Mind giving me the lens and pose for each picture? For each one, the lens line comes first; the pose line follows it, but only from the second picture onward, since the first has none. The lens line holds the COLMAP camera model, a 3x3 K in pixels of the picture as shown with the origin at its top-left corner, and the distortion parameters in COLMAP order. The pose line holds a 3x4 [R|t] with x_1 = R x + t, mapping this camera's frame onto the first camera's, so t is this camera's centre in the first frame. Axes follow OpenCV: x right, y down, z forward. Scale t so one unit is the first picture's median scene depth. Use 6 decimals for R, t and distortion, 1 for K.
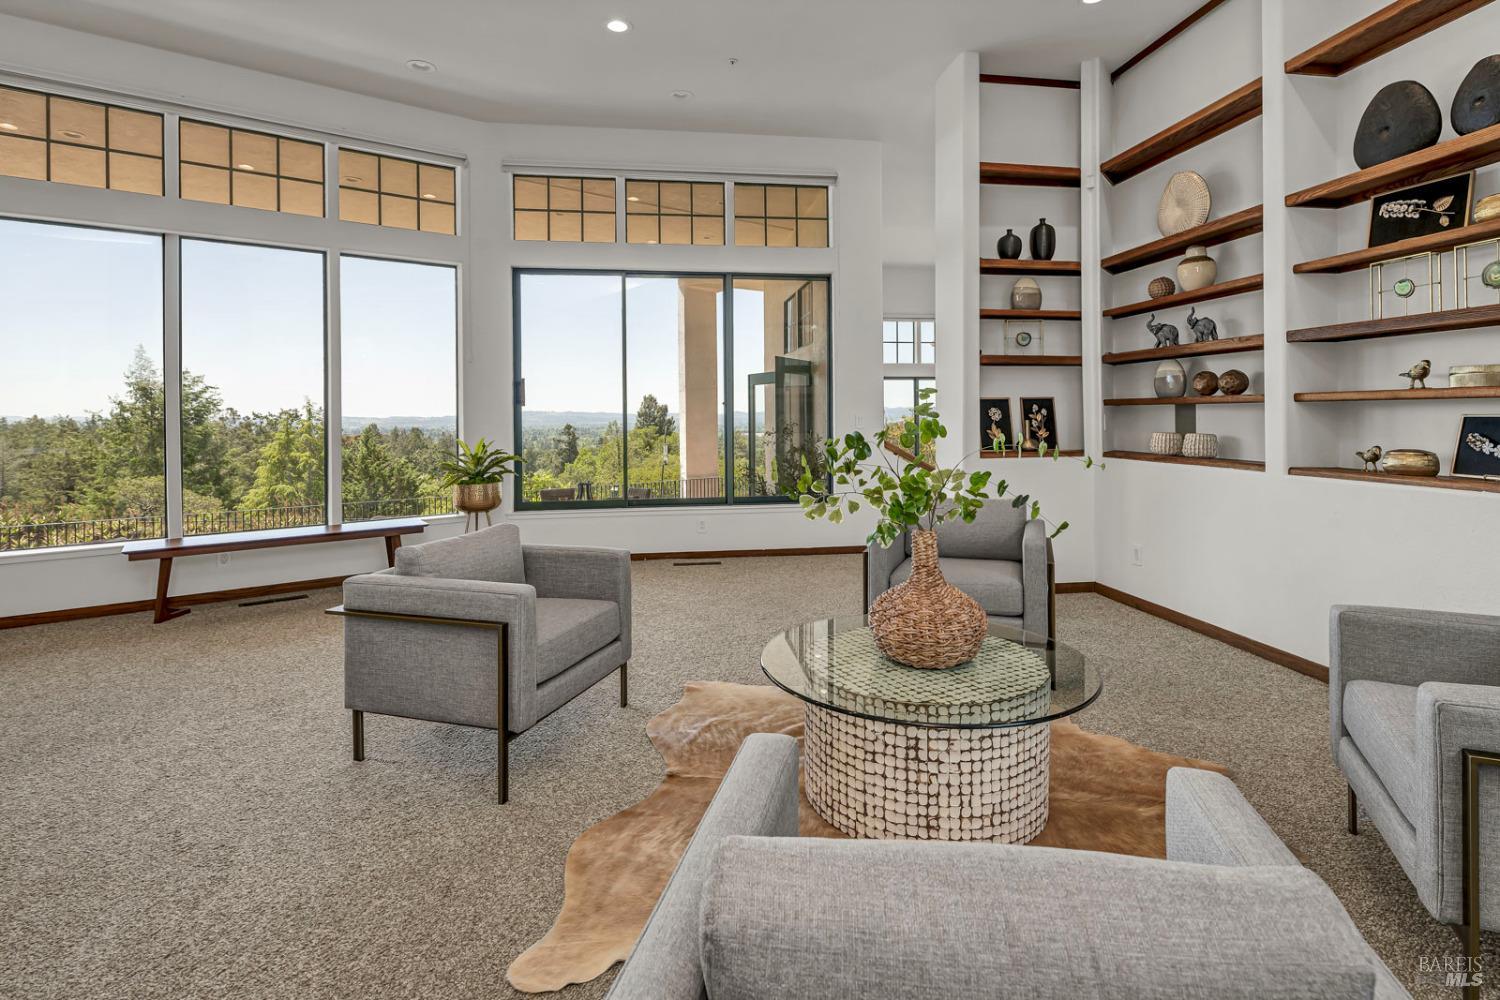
lens RADIAL K [[742.3, 0, 753.0], [0, 742.3, 411.7], [0, 0, 1]] dist [-0.000515, -0.000822]
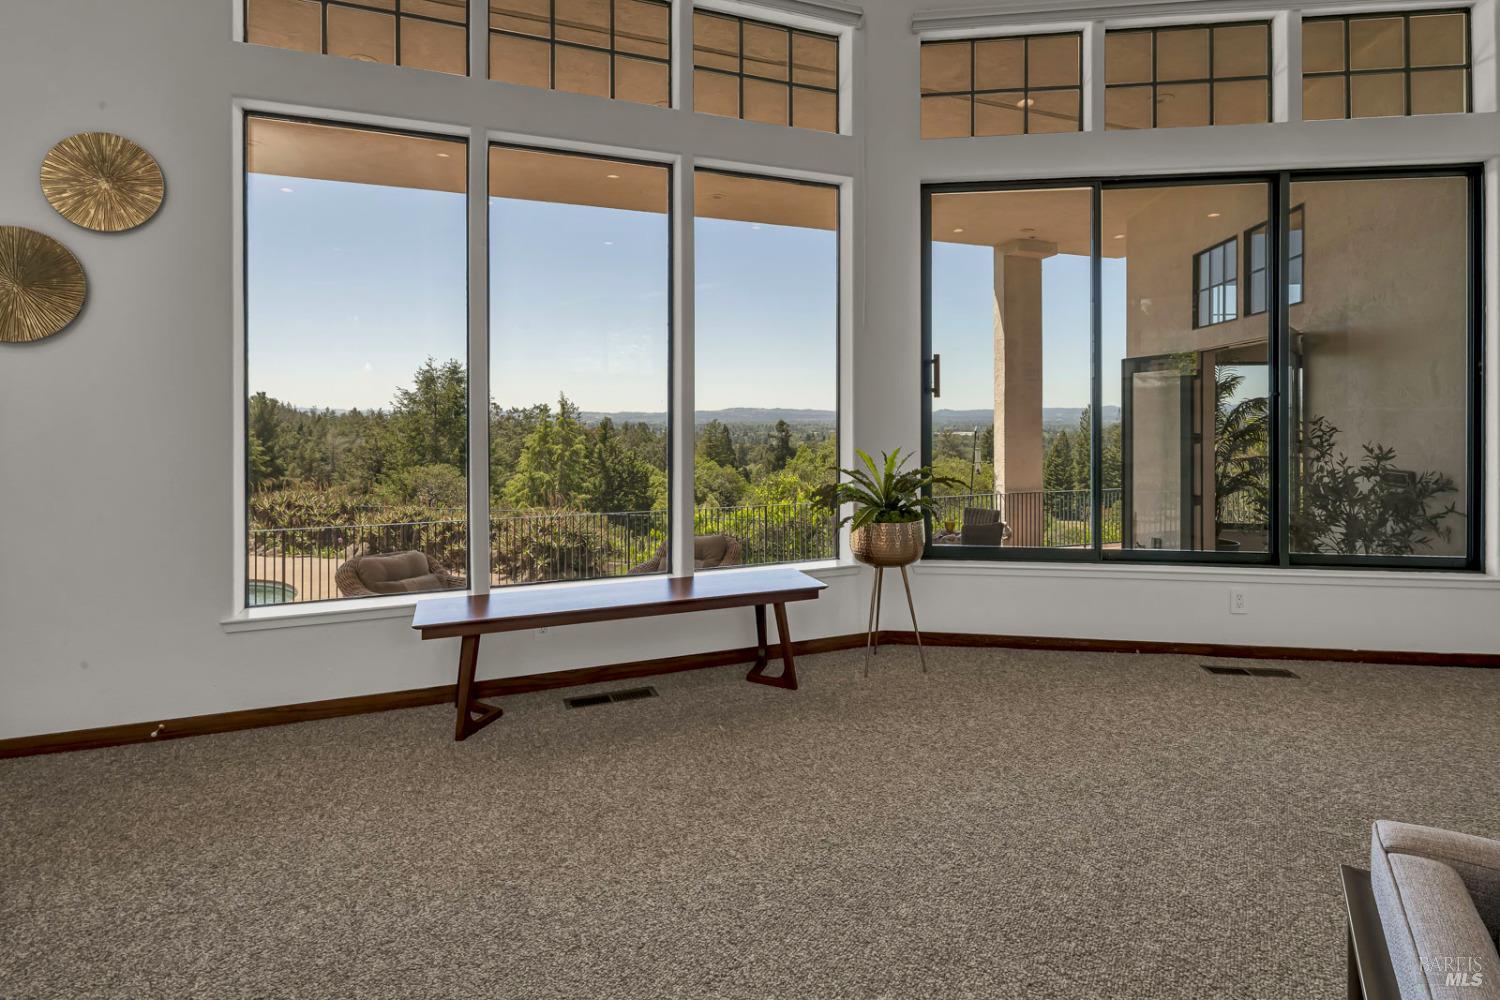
lens RADIAL K [[742.3, 0, 753.0], [0, 742.3, 411.7], [0, 0, 1]] dist [-0.000515, -0.000822]
pose [[0.961588, 0.008897, -0.274354, -0.285562], [-0.007951, 0.999958, 0.004559, 0.003222], [0.274383, -0.002203, 0.961618, 0.336591]]
